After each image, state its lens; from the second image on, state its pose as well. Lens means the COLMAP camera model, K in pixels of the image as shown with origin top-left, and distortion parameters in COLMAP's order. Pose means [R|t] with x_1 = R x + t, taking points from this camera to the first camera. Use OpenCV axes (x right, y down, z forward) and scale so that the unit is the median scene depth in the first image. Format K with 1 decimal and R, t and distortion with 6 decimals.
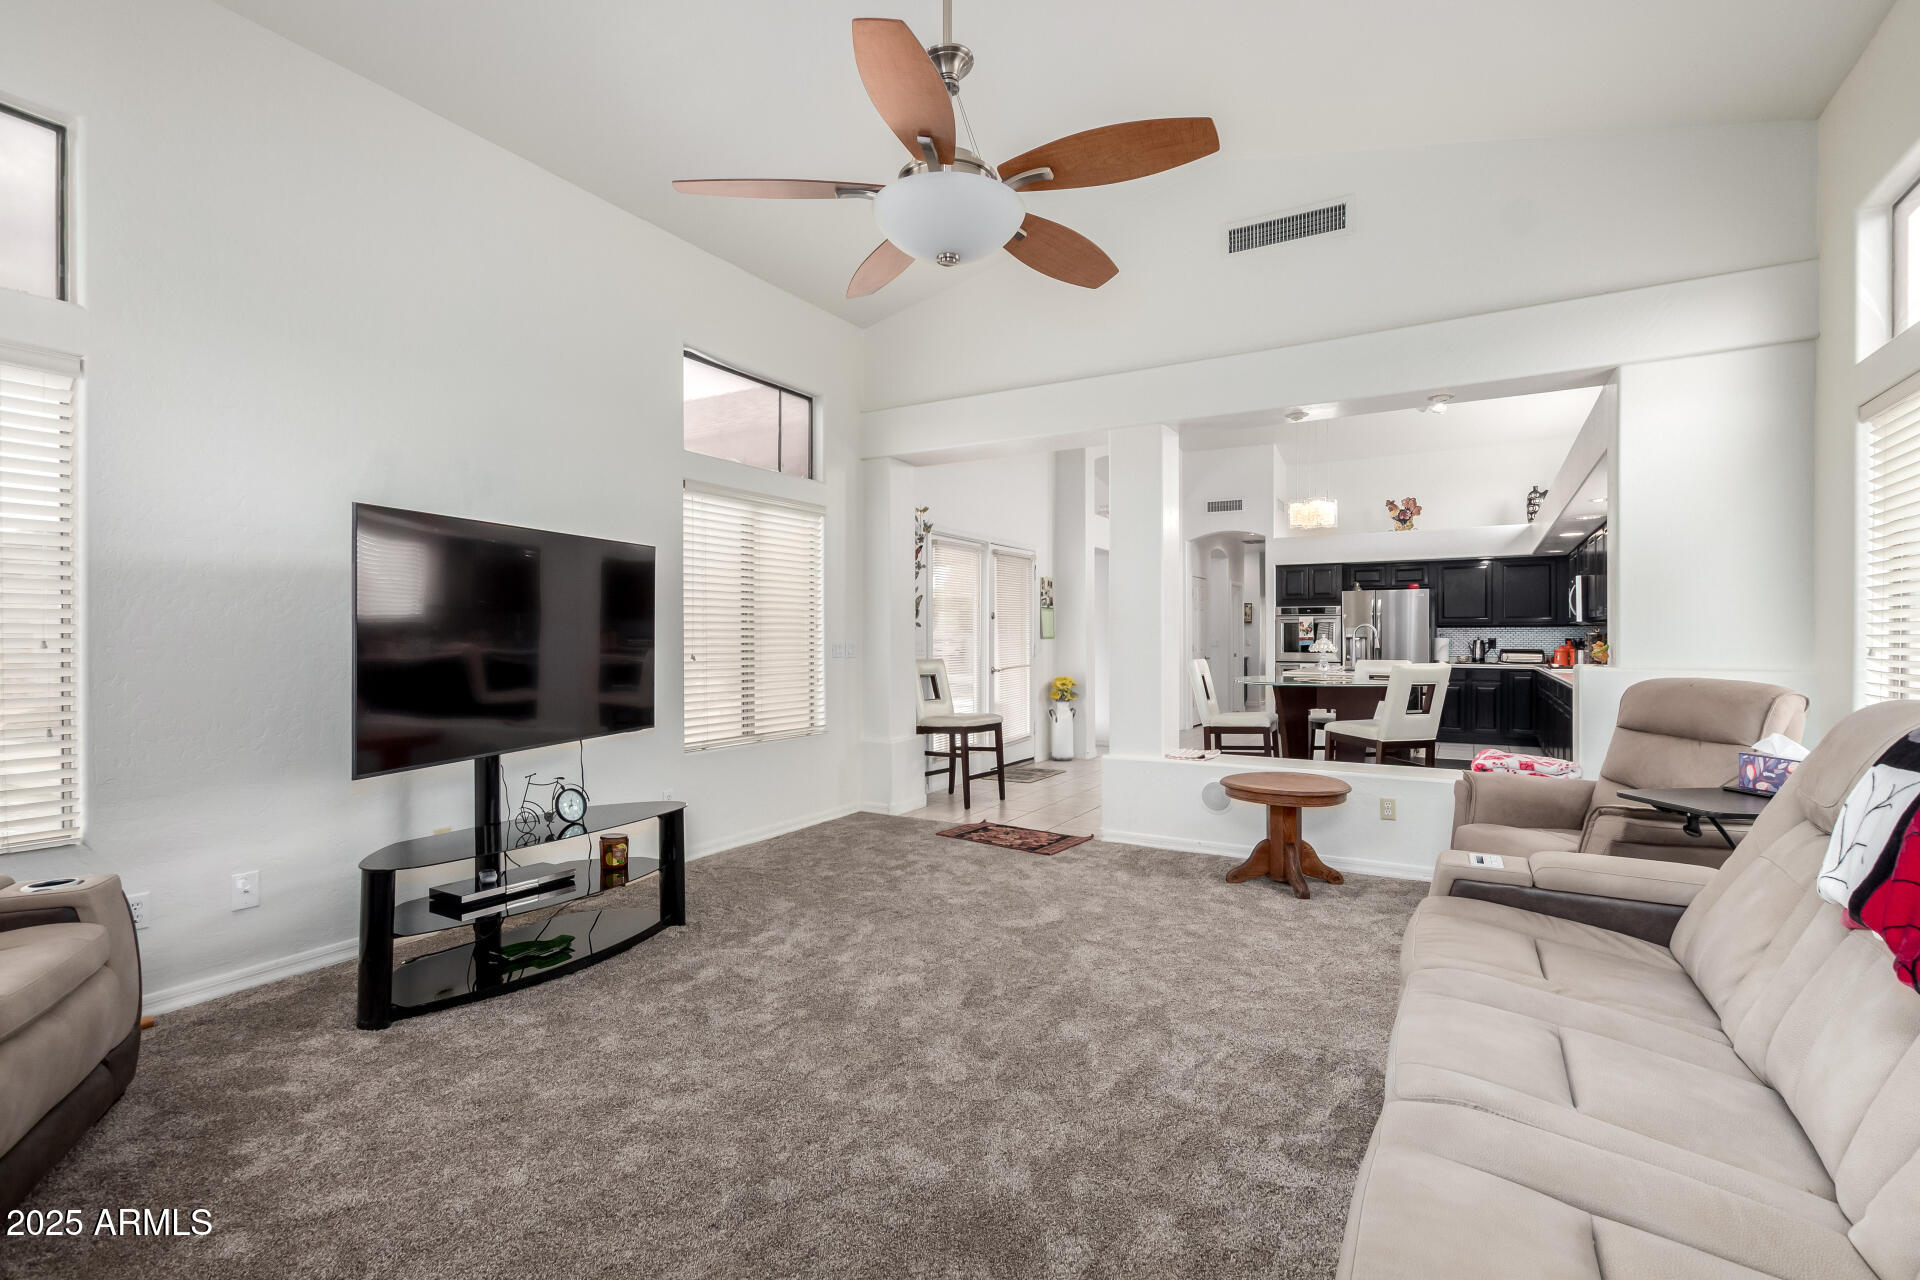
lens RADIAL K [[875.7, 0, 957.3], [0, 875.7, 637.4], [0, 0, 1]] dist [0.009848, -0.000106]
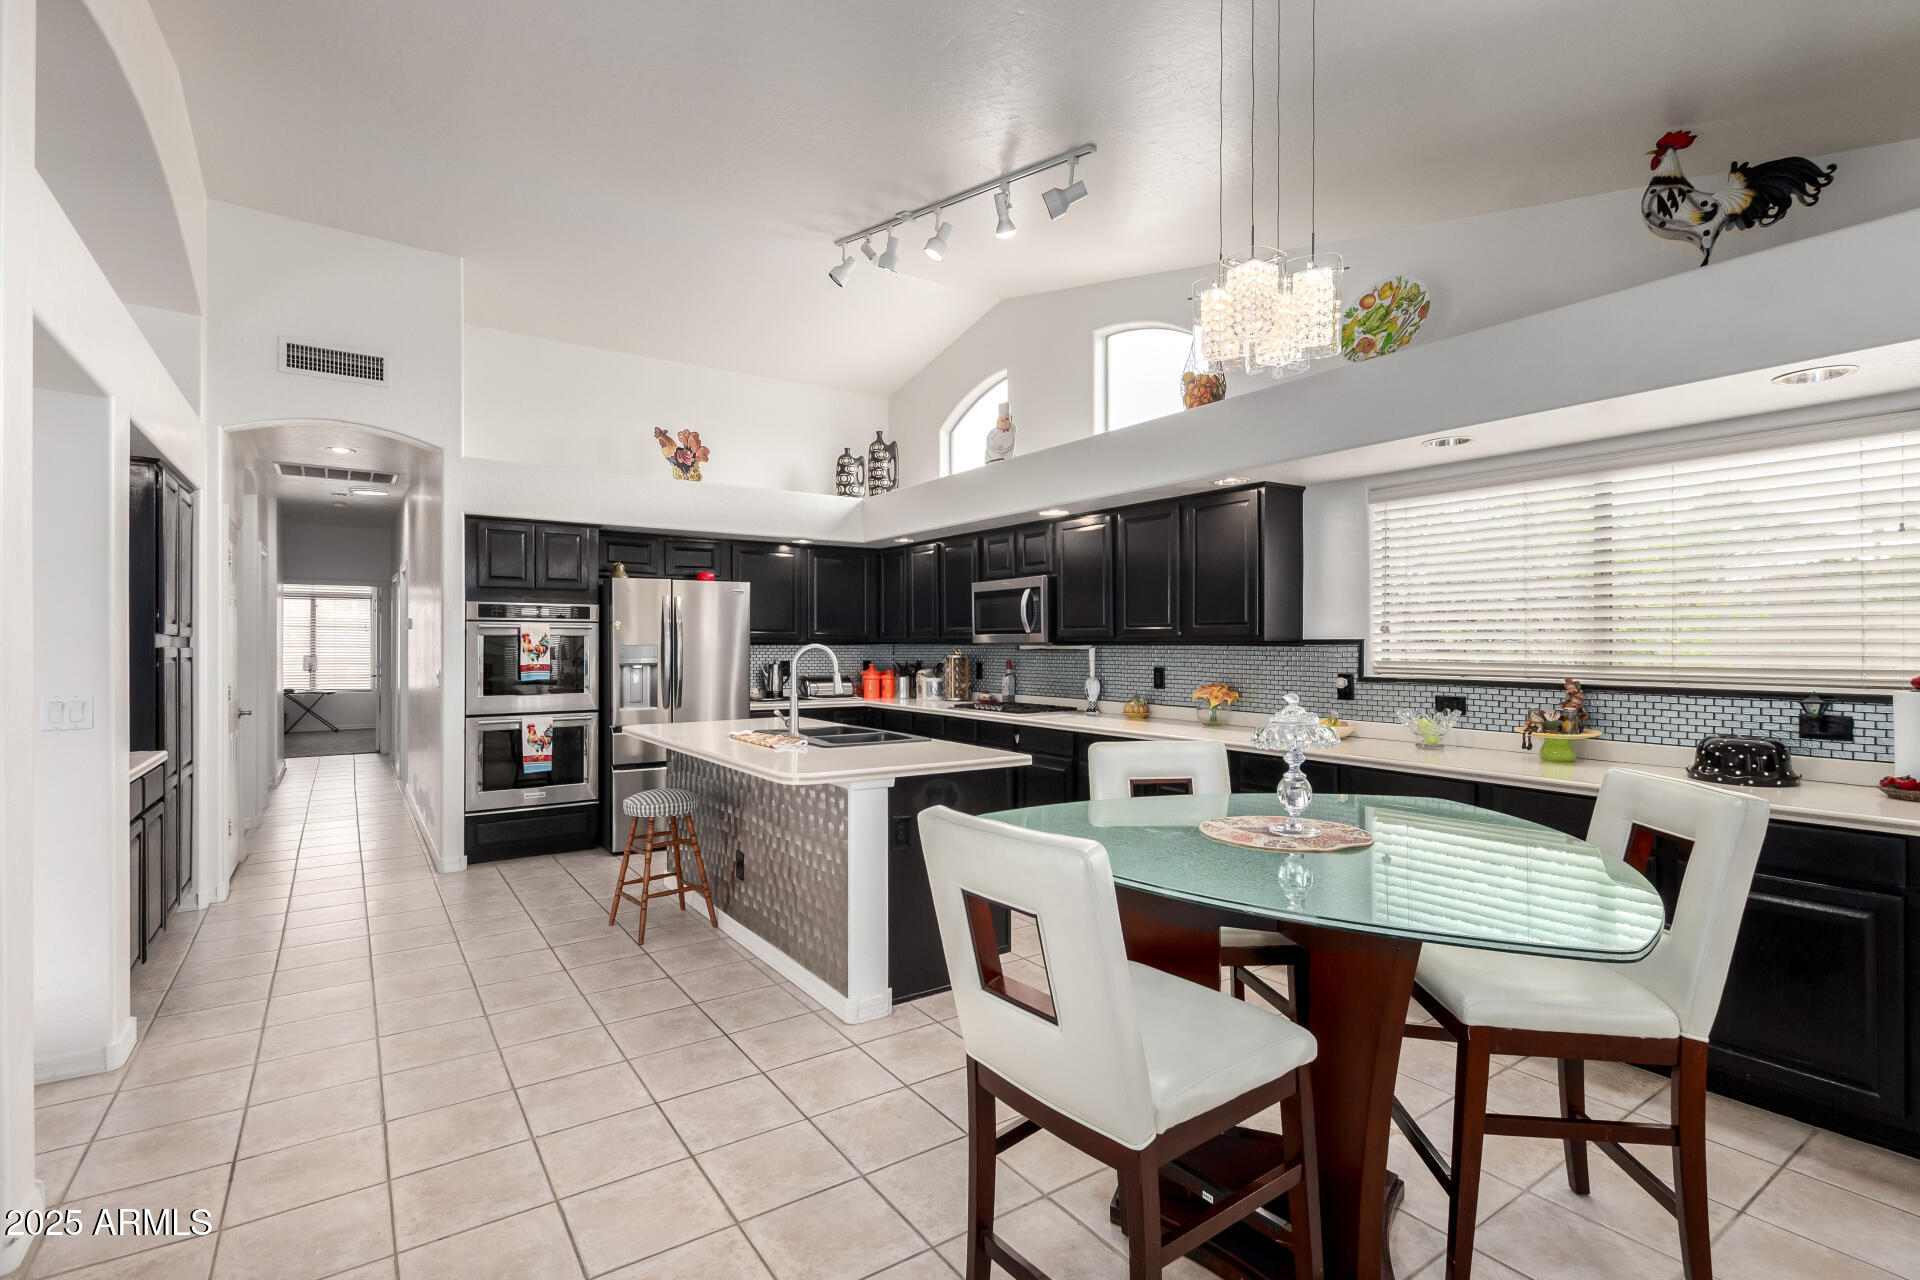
lens RADIAL K [[875.7, 0, 951.6], [0, 875.7, 638.4], [0, 0, 1]] dist [0.009848, -0.000106]
pose [[0.427137, 0.005155, 0.904172, 0.047017], [0.001716, 0.999977, -0.006511, -0.011532], [-0.904185, 0.004332, 0.427118, 0.584898]]
